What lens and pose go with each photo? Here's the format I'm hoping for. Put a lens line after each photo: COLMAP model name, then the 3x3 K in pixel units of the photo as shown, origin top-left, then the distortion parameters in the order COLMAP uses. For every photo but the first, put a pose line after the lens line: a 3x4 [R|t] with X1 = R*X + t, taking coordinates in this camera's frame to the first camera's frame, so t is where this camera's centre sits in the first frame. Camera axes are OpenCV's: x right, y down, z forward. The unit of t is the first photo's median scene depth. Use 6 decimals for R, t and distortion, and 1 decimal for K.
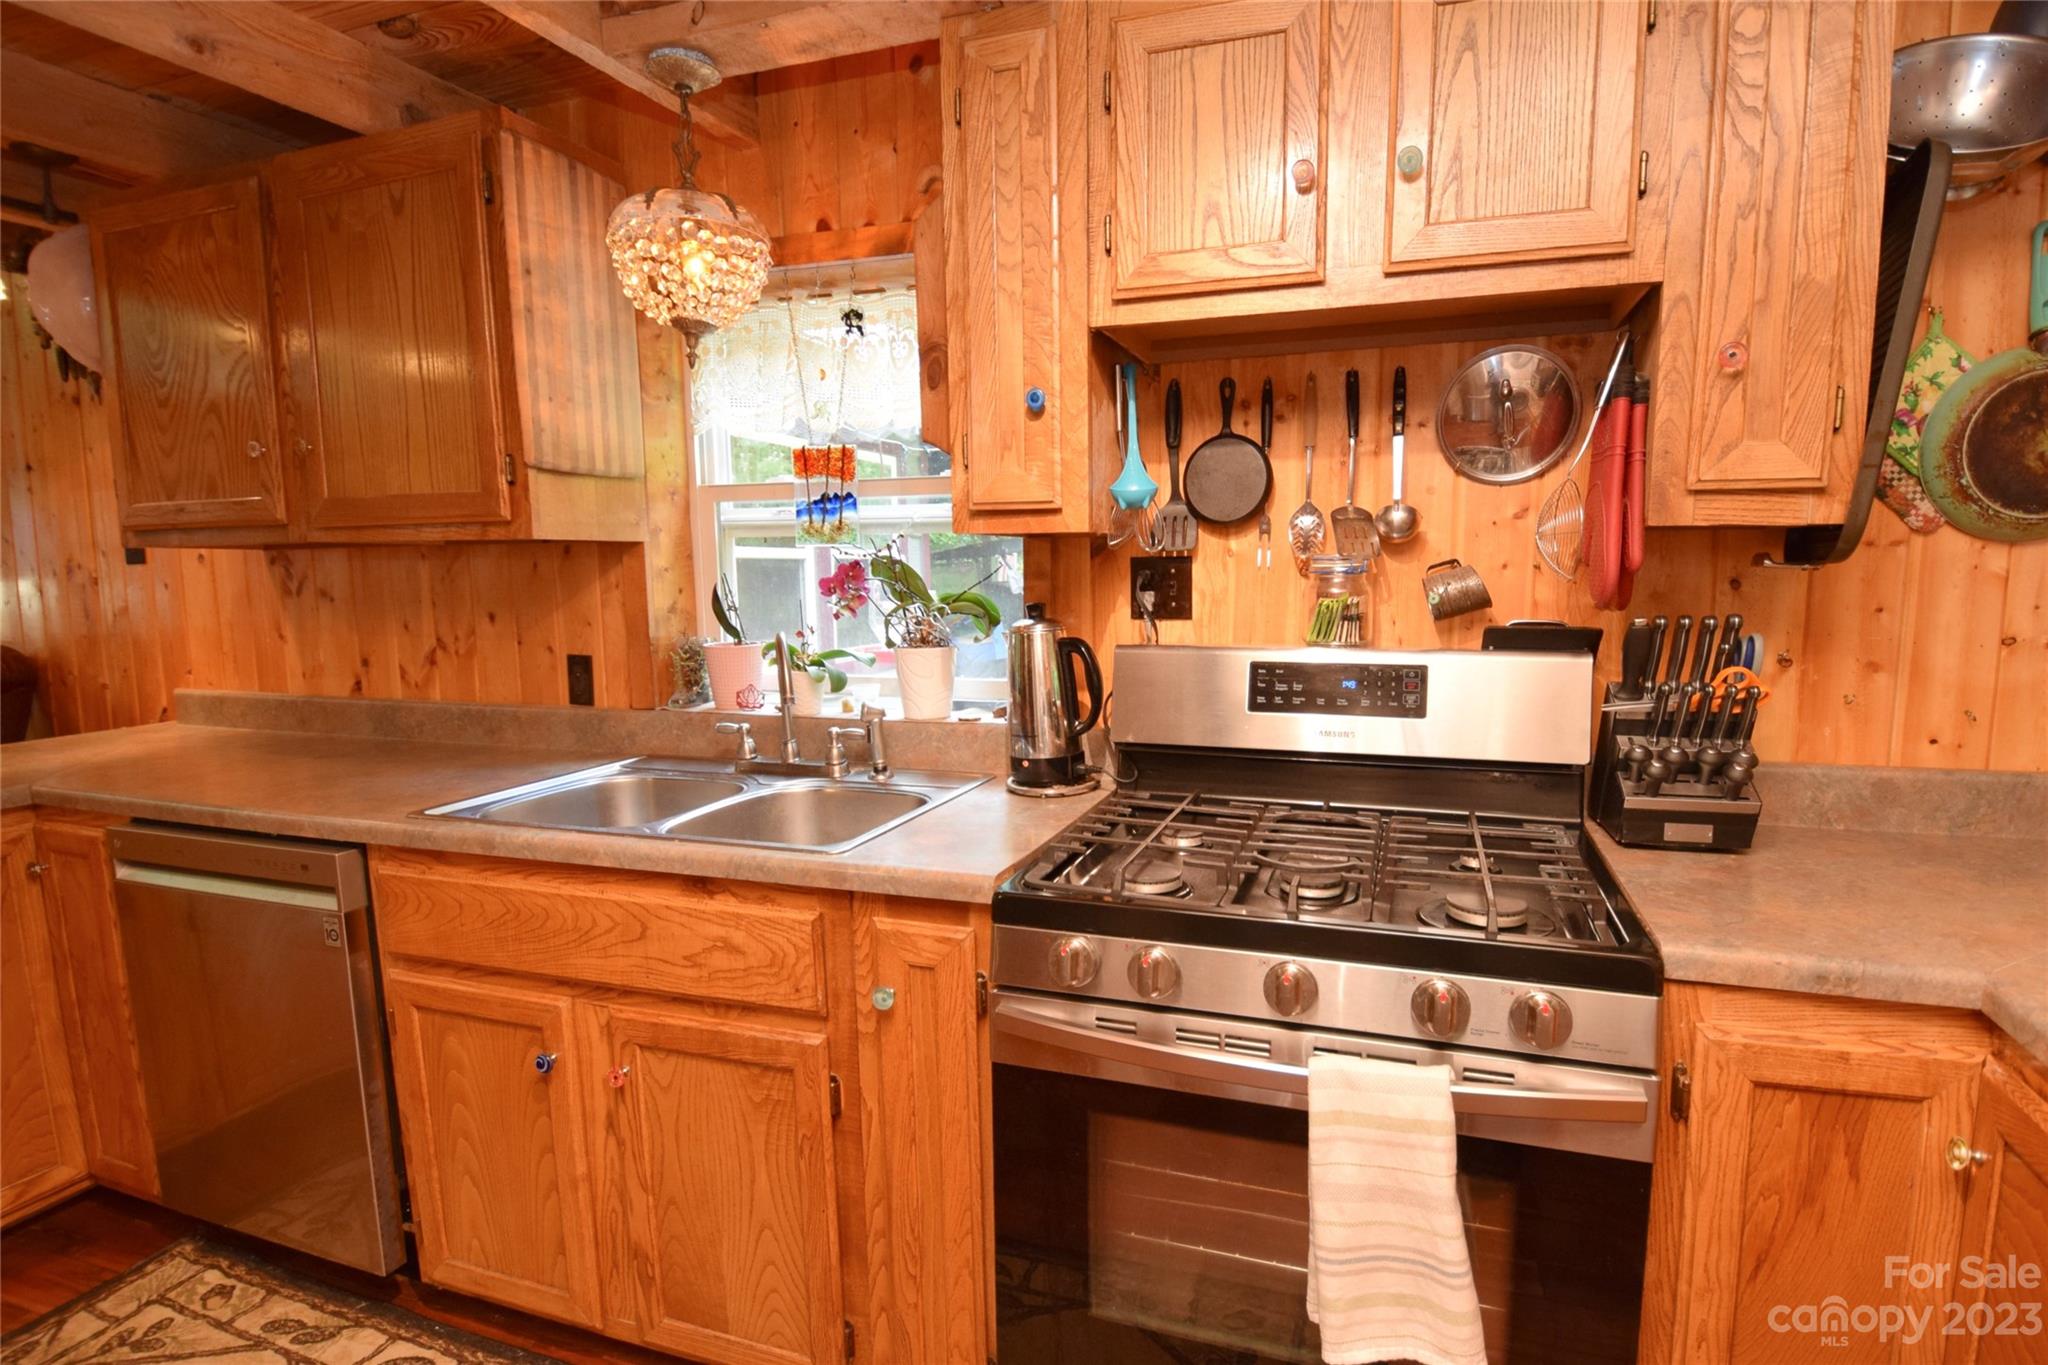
lens RADIAL K [[1028.1, 0, 1084.0], [0, 1028.1, 707.0], [0, 0, 1]] dist [-0.004354, -0.006361]
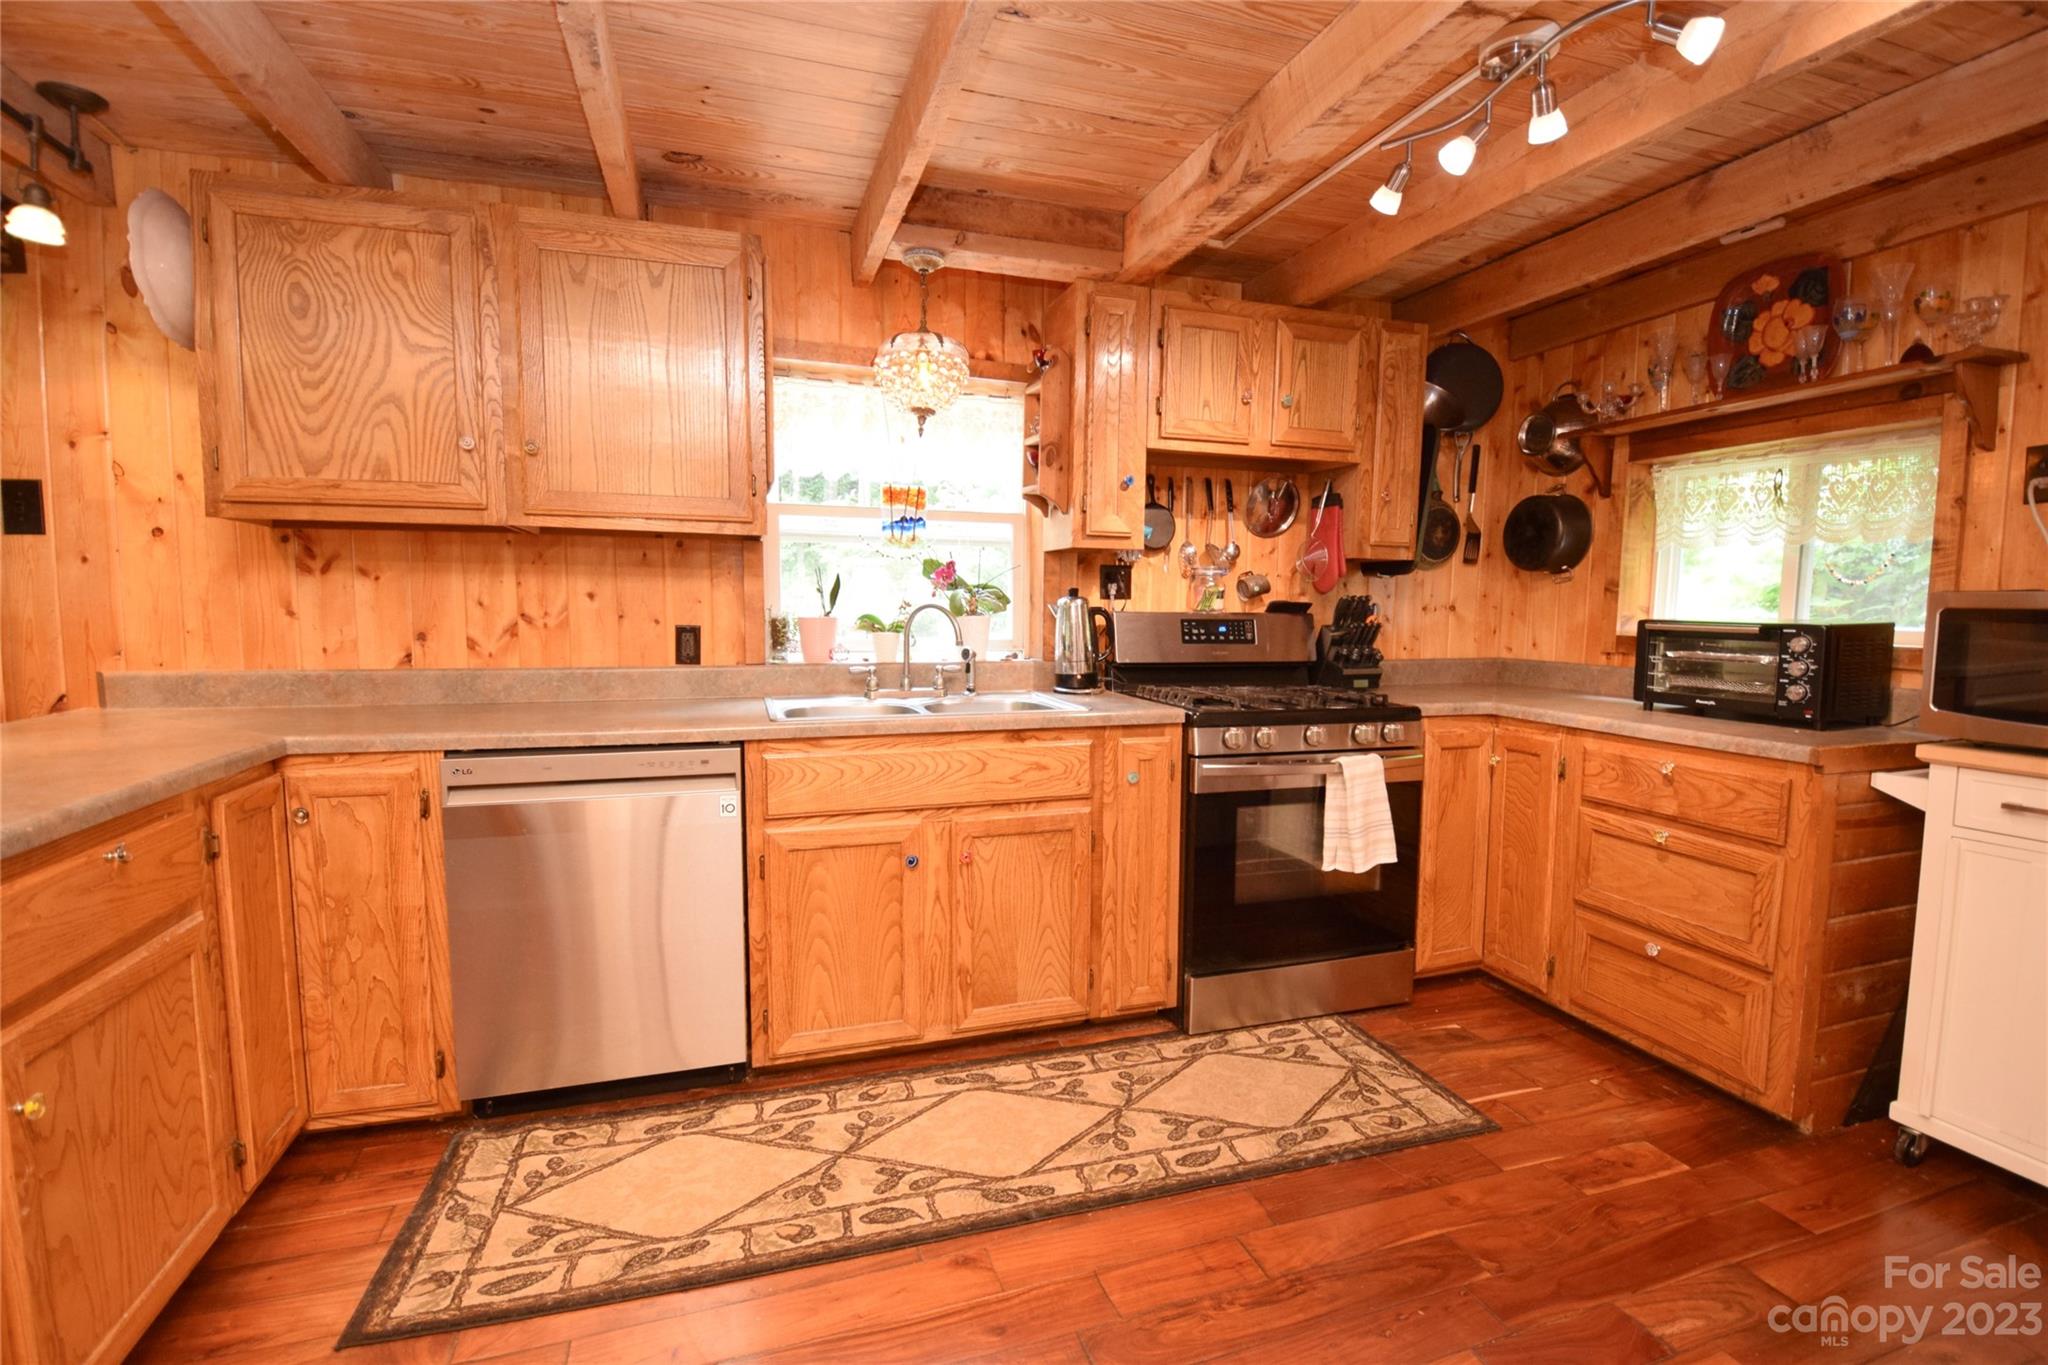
lens RADIAL K [[961.6, 0, 1053.2], [0, 961.6, 695.3], [0, 0, 1]] dist [0.014803, -0.021826]
pose [[0.793911, -0.041395, 0.606624, -1.076775], [0.065976, 0.997654, -0.018267, 0.111865], [-0.604444, 0.054525, 0.794779, -0.295792]]
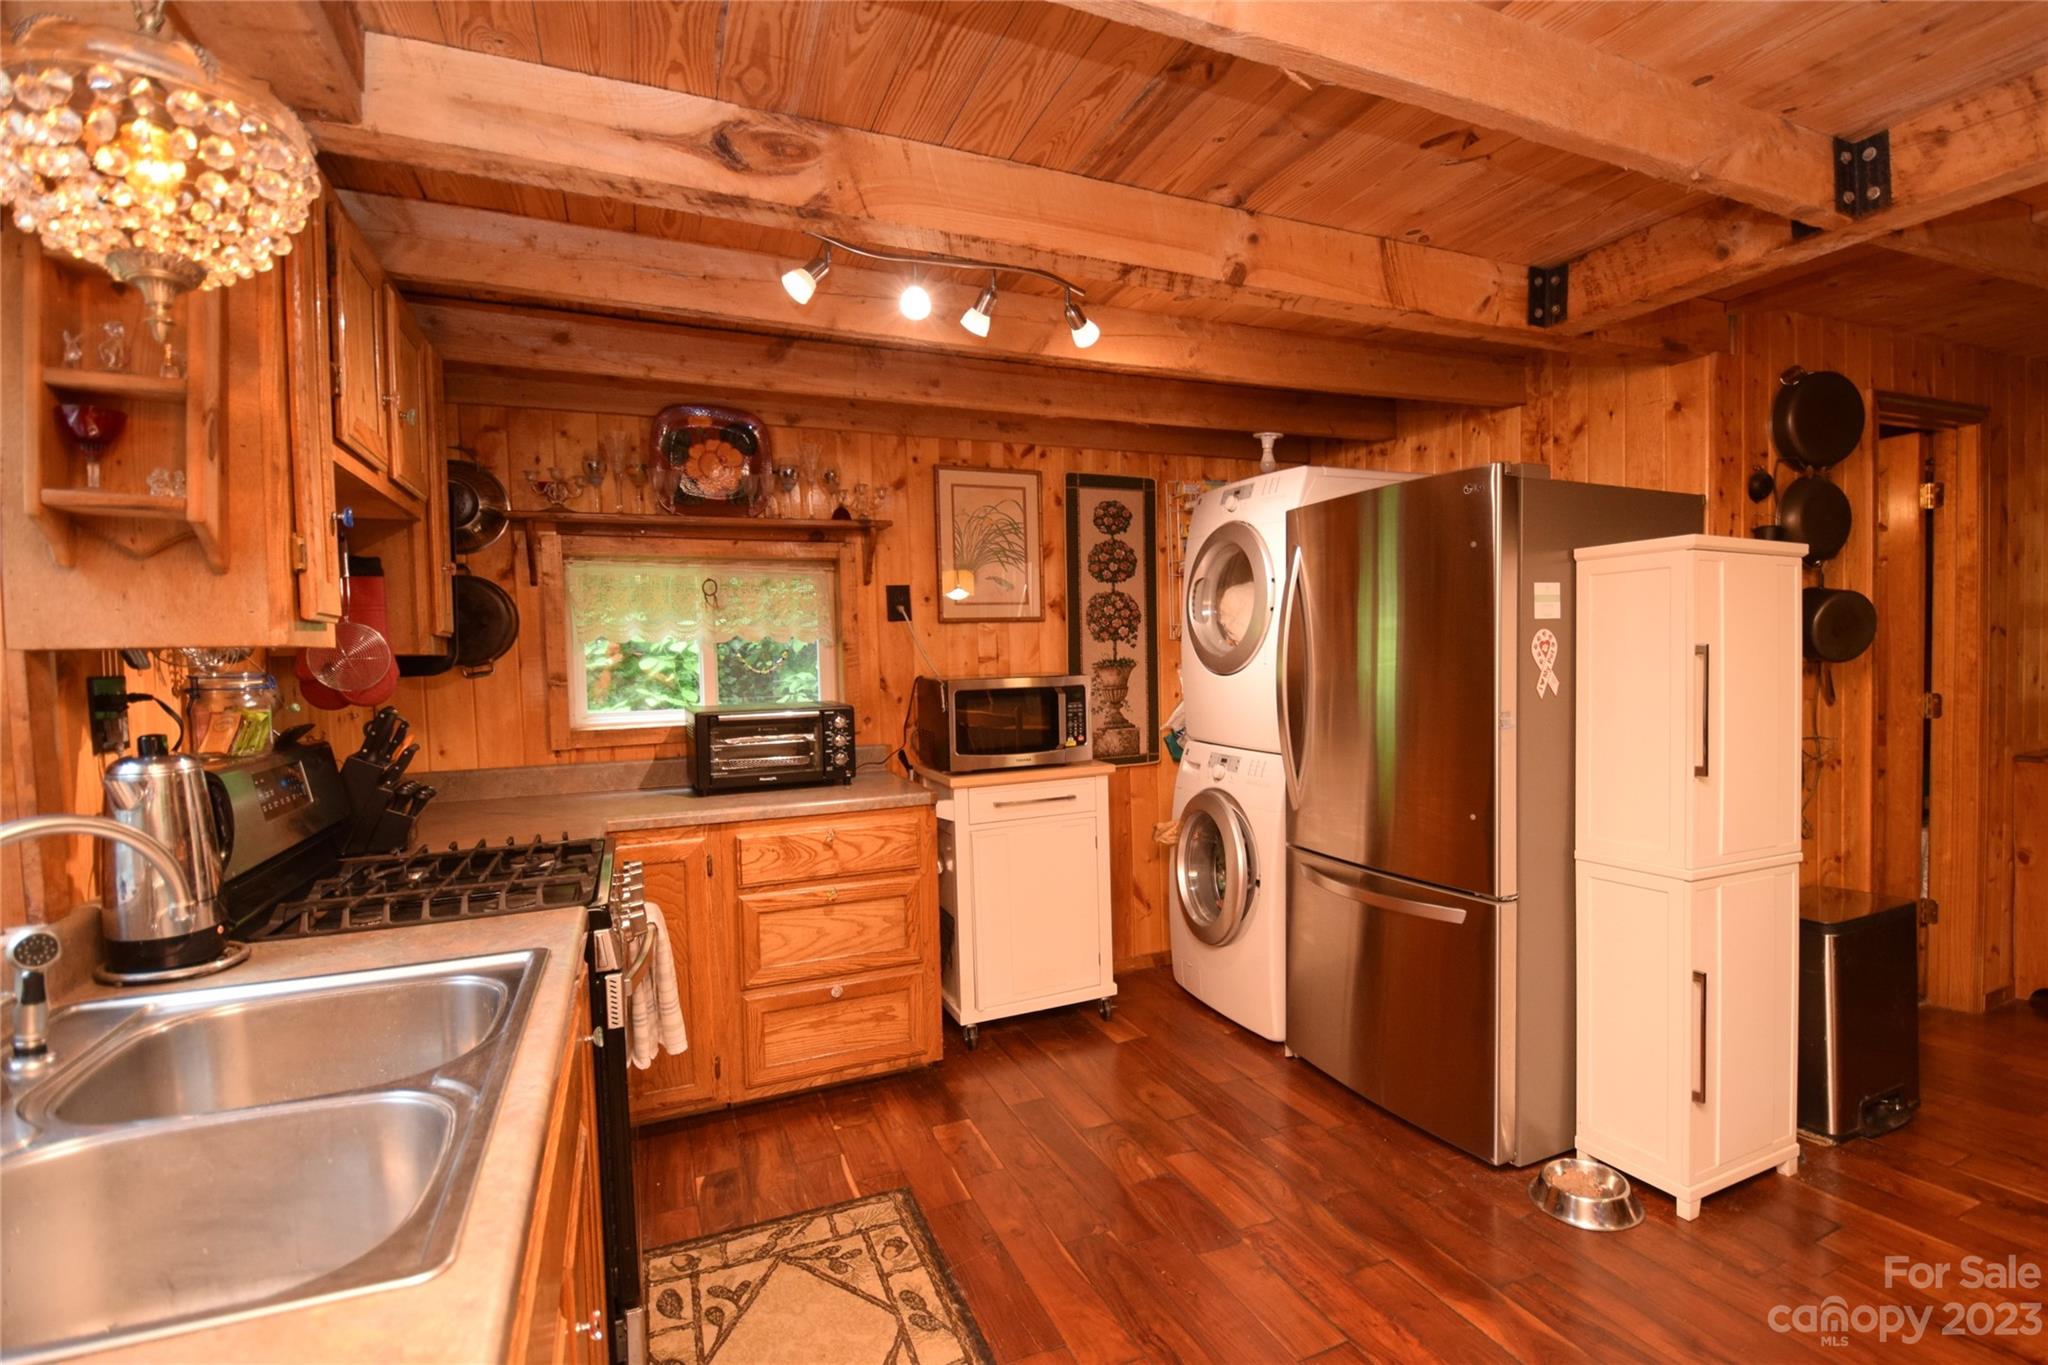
lens RADIAL K [[961.6, 0, 1095.5], [0, 961.6, 690.7], [0, 0, 1]] dist [0.014803, -0.021826]
pose [[-0.691080, -0.007187, 0.722743, -1.035048], [0.126584, 0.983292, 0.130816, -0.135072], [-0.711607, 0.181892, -0.678624, 0.951372]]
